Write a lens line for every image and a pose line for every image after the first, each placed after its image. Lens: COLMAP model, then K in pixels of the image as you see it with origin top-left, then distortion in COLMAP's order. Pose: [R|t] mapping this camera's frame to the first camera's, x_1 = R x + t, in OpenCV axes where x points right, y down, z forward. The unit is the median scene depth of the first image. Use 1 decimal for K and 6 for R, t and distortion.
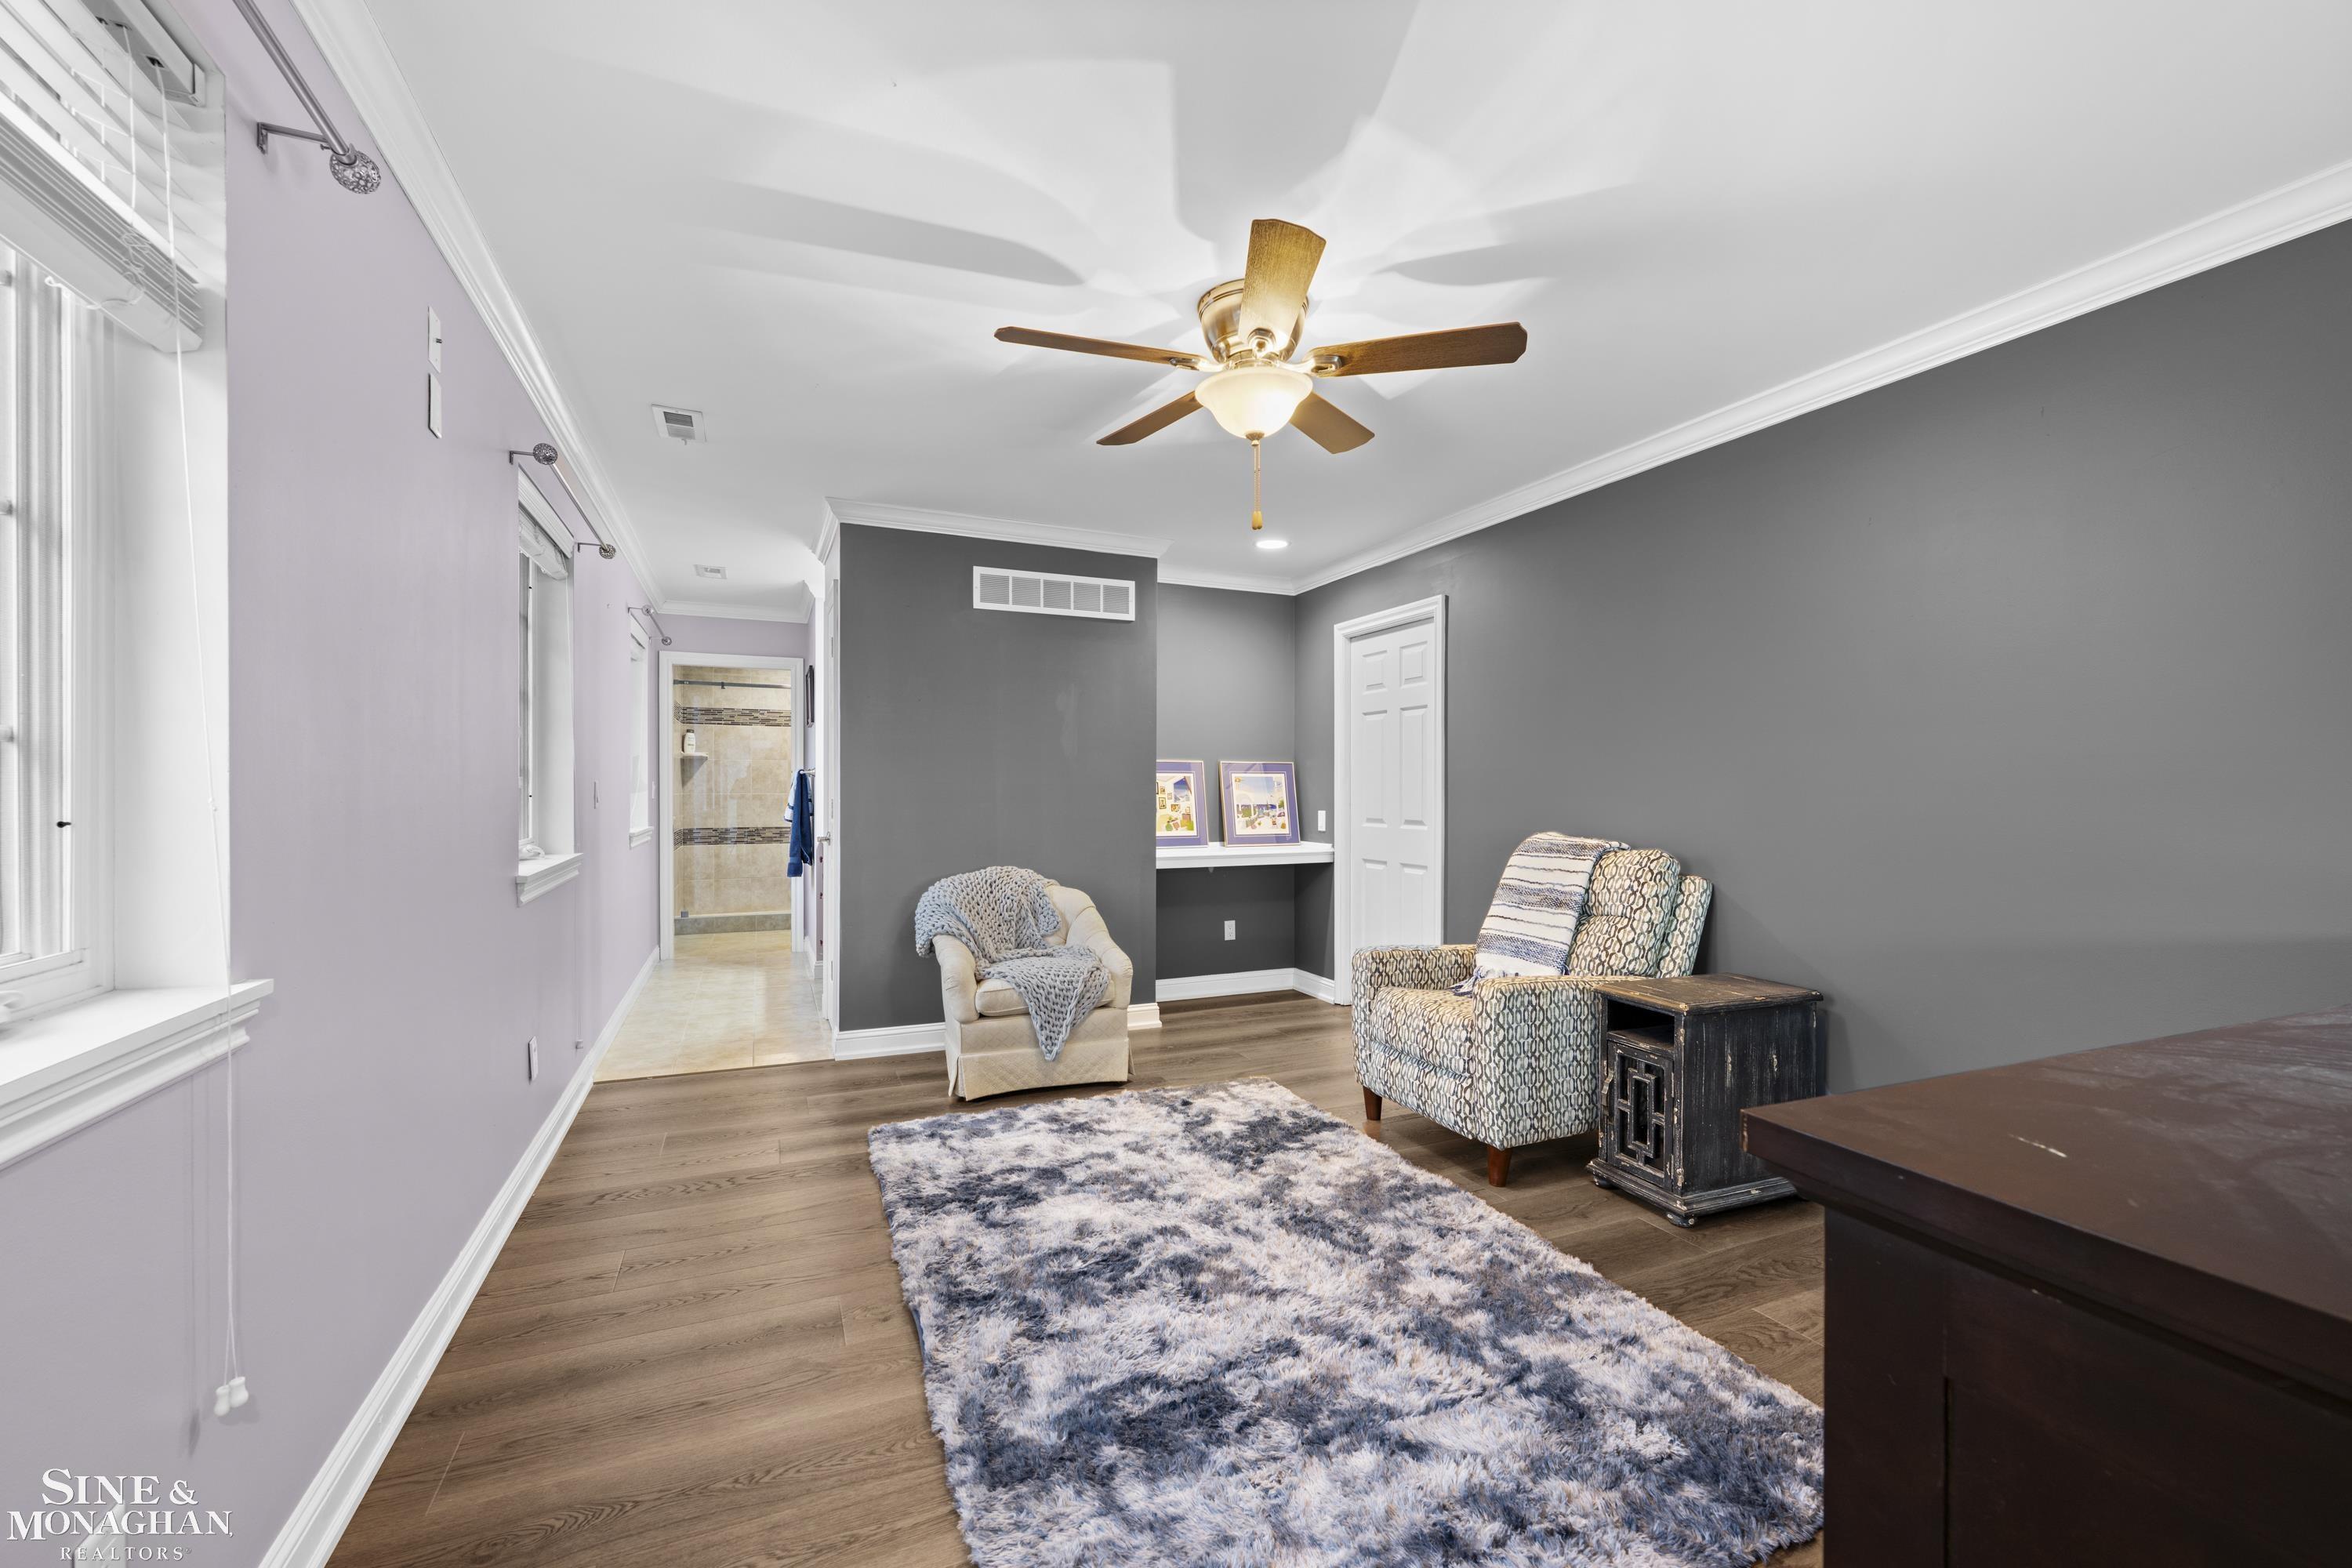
lens RADIAL K [[942.4, 0, 1175.3], [0, 942.4, 784.9], [0, 0, 1]] dist [0.000064, -0.000080]
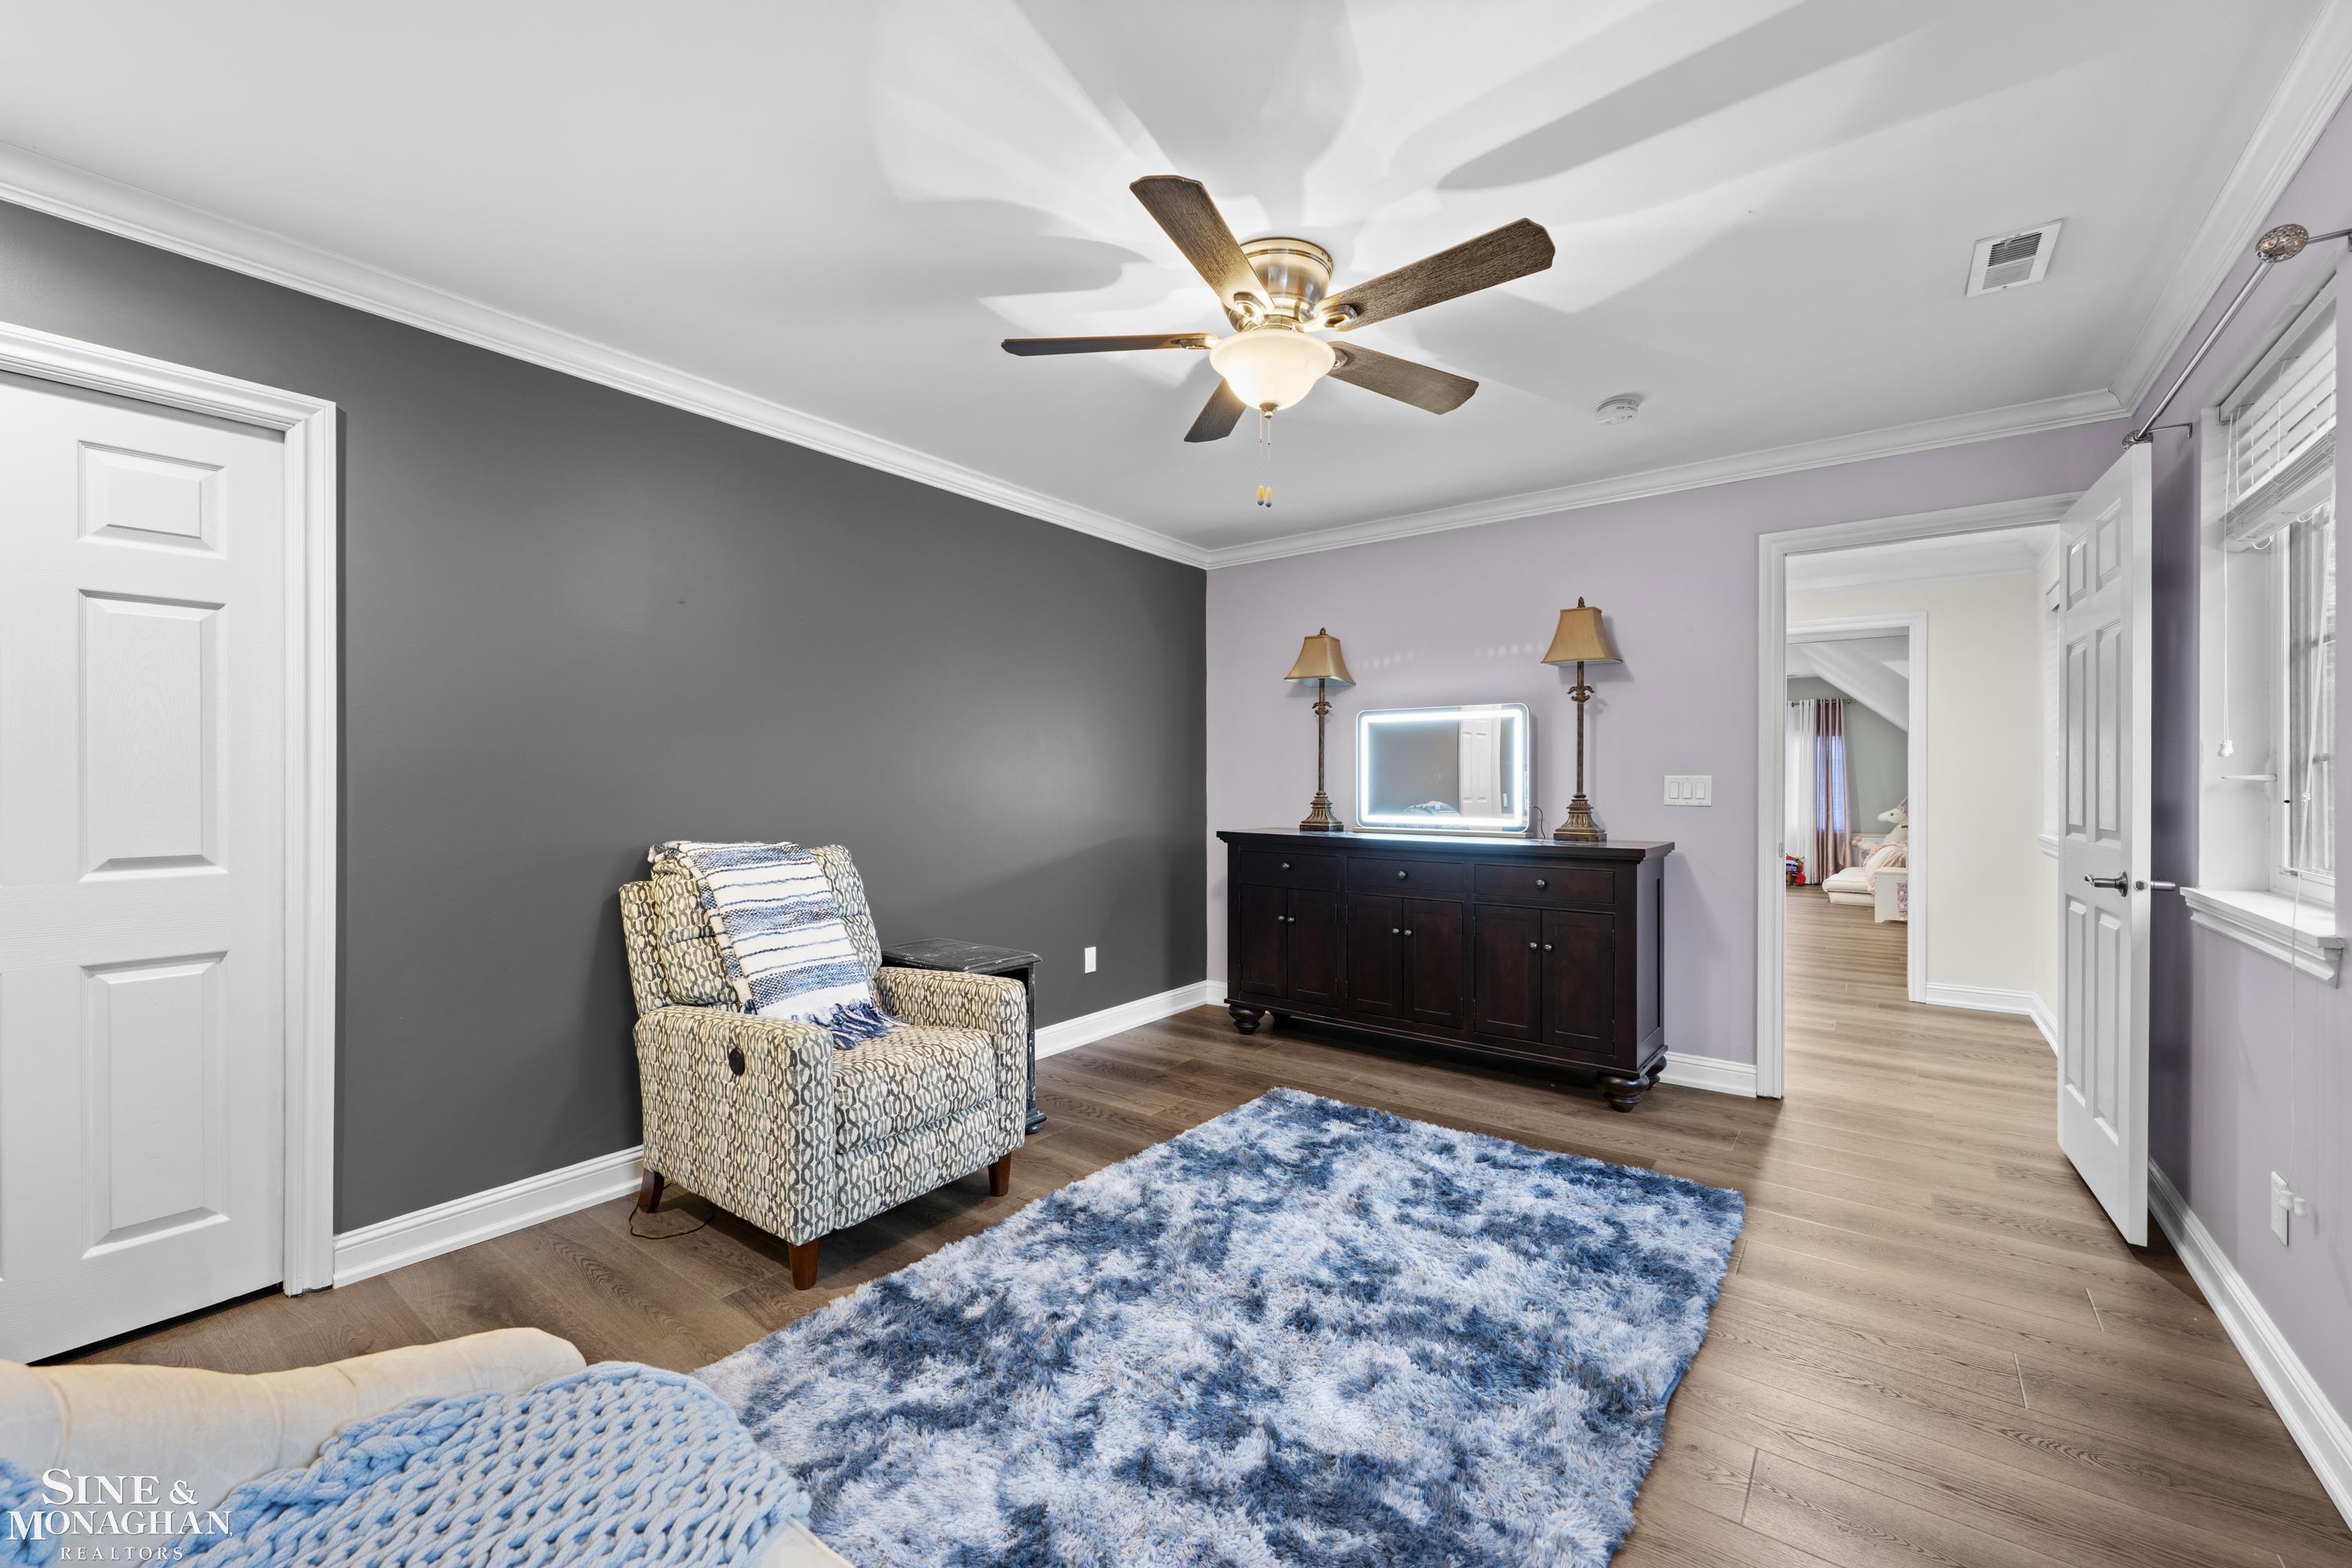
lens RADIAL K [[942.4, 0, 1166.0], [0, 942.4, 778.6], [0, 0, 1]] dist [0.000064, -0.000080]
pose [[-0.481400, -0.009592, 0.876448, -0.673211], [-0.010876, 0.999929, 0.004969, -0.010795], [-0.876433, -0.007140, -0.481470, 1.513702]]
